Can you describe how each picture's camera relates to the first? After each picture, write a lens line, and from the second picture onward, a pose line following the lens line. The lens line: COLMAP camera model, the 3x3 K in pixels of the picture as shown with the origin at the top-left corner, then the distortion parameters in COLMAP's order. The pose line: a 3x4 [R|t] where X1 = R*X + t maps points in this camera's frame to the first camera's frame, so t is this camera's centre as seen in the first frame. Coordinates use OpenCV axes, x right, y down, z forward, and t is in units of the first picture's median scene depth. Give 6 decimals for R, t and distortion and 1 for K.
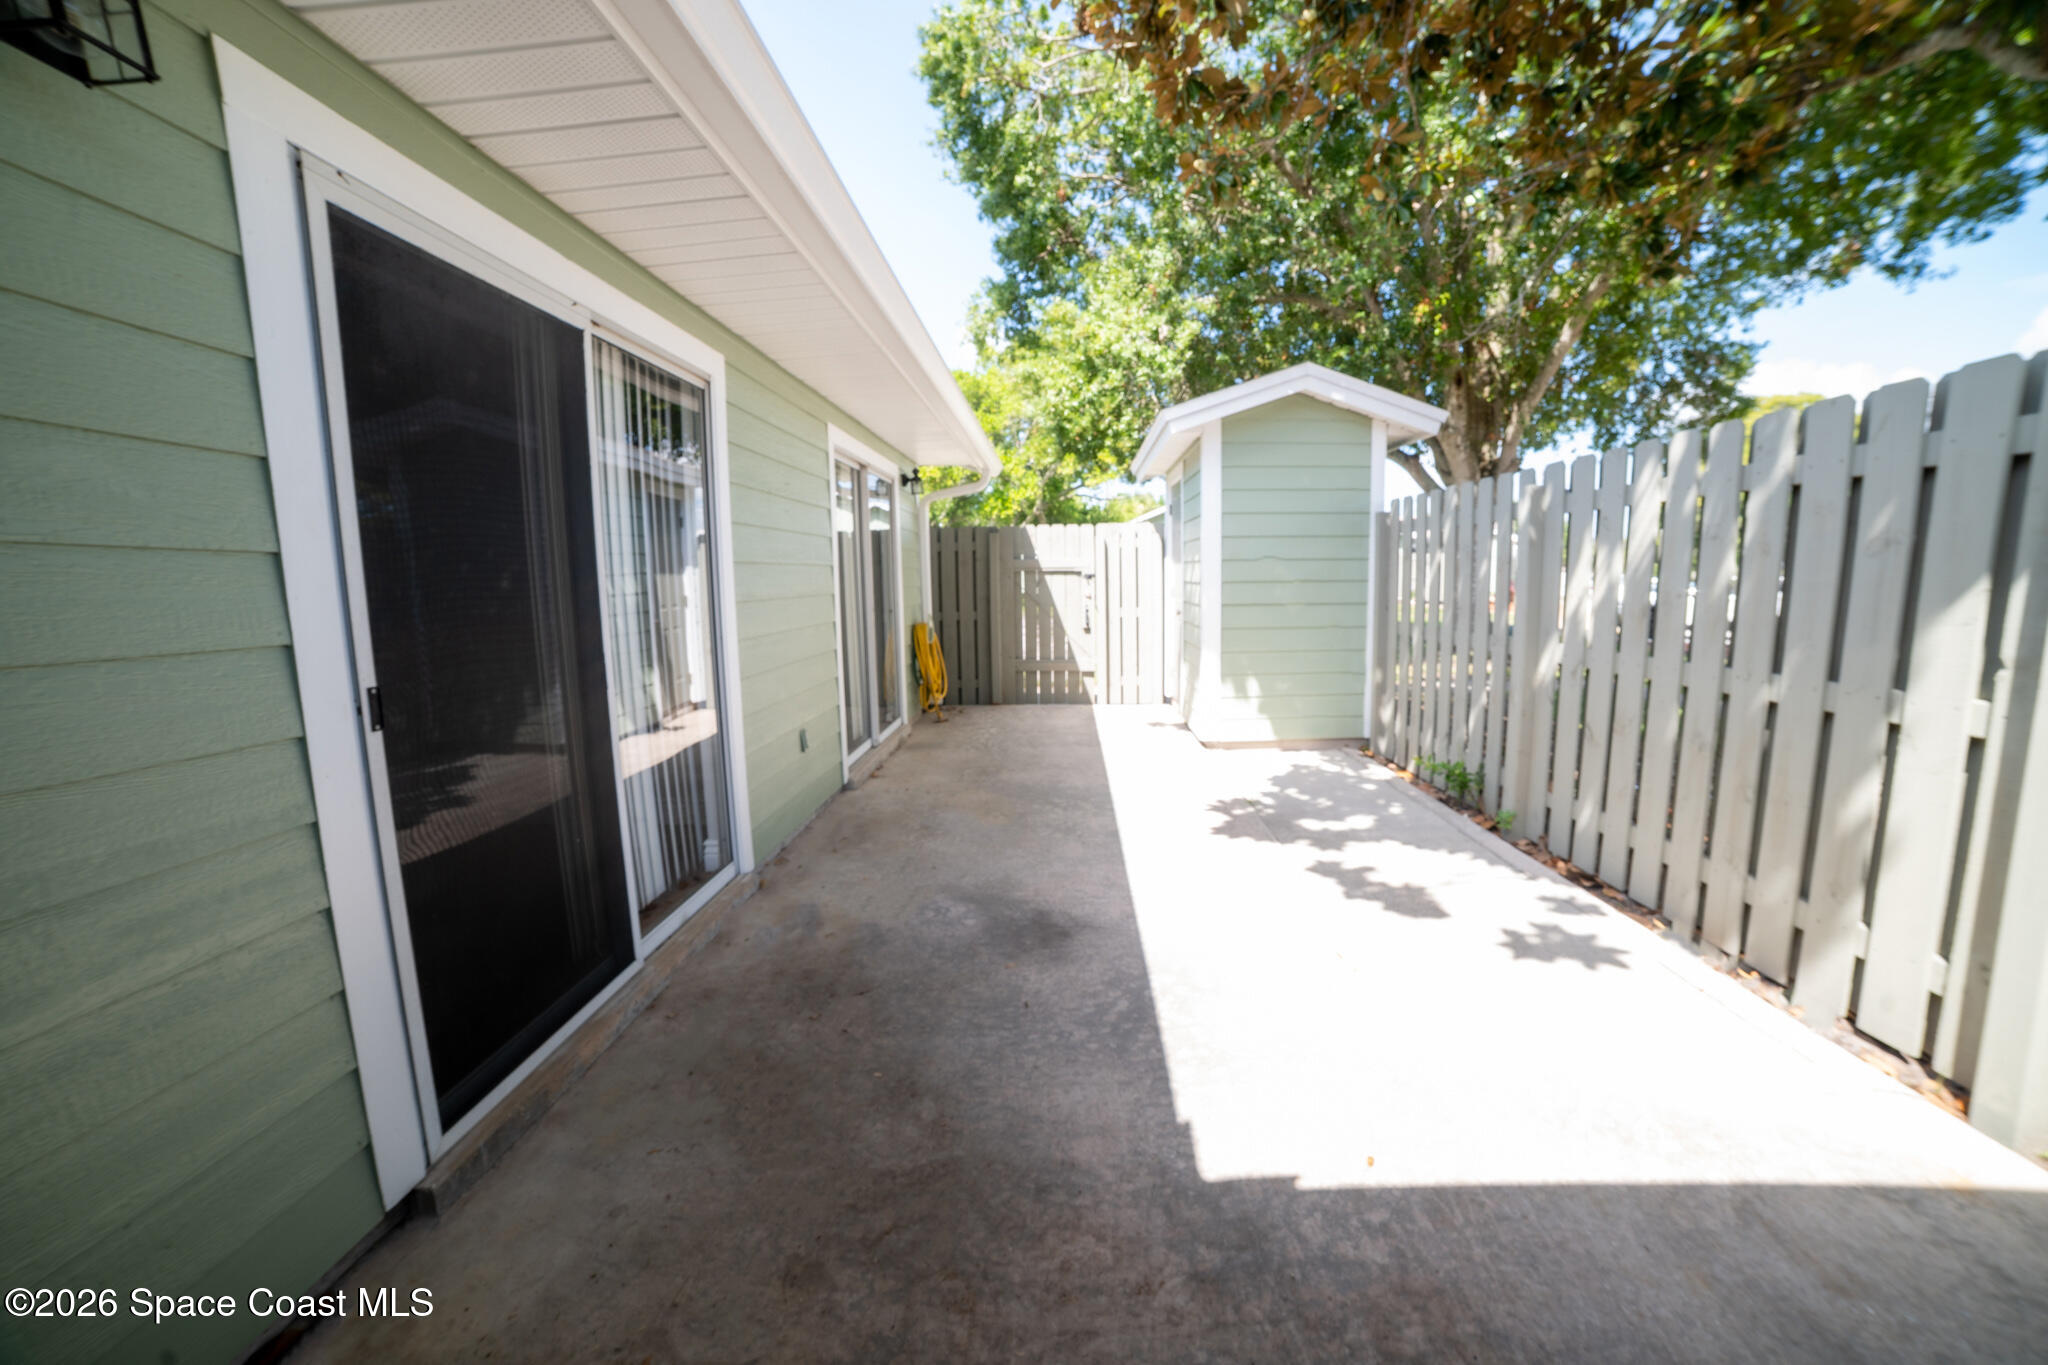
lens RADIAL K [[823.4, 0, 1024.0], [0, 823.4, 682.5], [0, 0, 1]] dist [-0.089728, 0.025681]
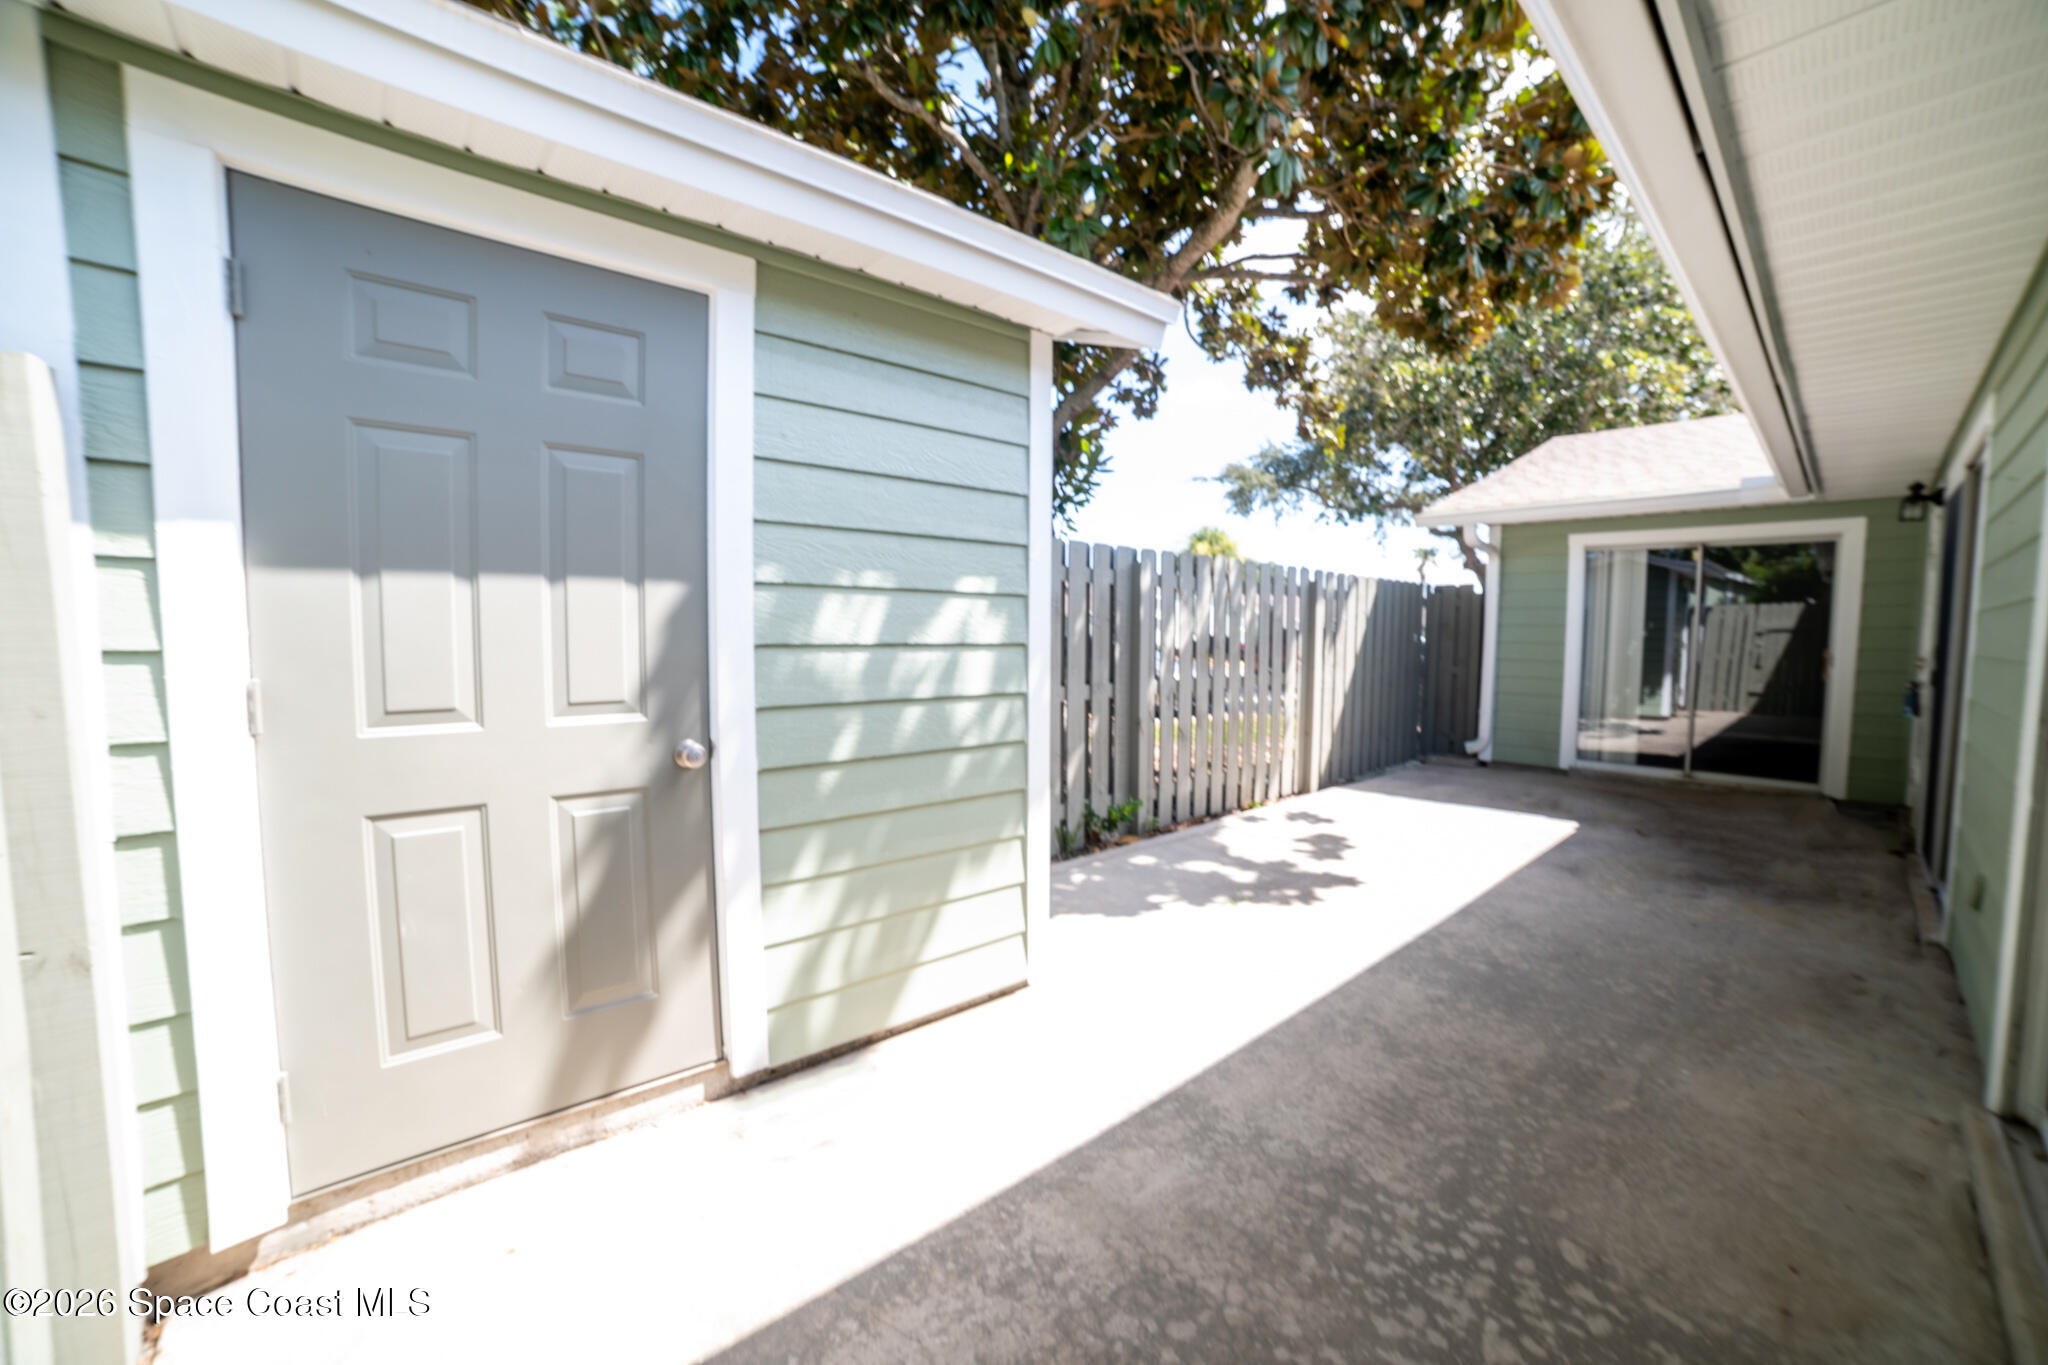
lens RADIAL K [[823.4, 0, 1024.0], [0, 823.4, 682.5], [0, 0, 1]] dist [-0.089728, 0.025681]
pose [[-0.715151, -0.026846, 0.698454, -0.156320], [0.096864, 0.985814, 0.137071, -0.235558], [-0.692225, 0.165682, -0.702406, 1.915403]]
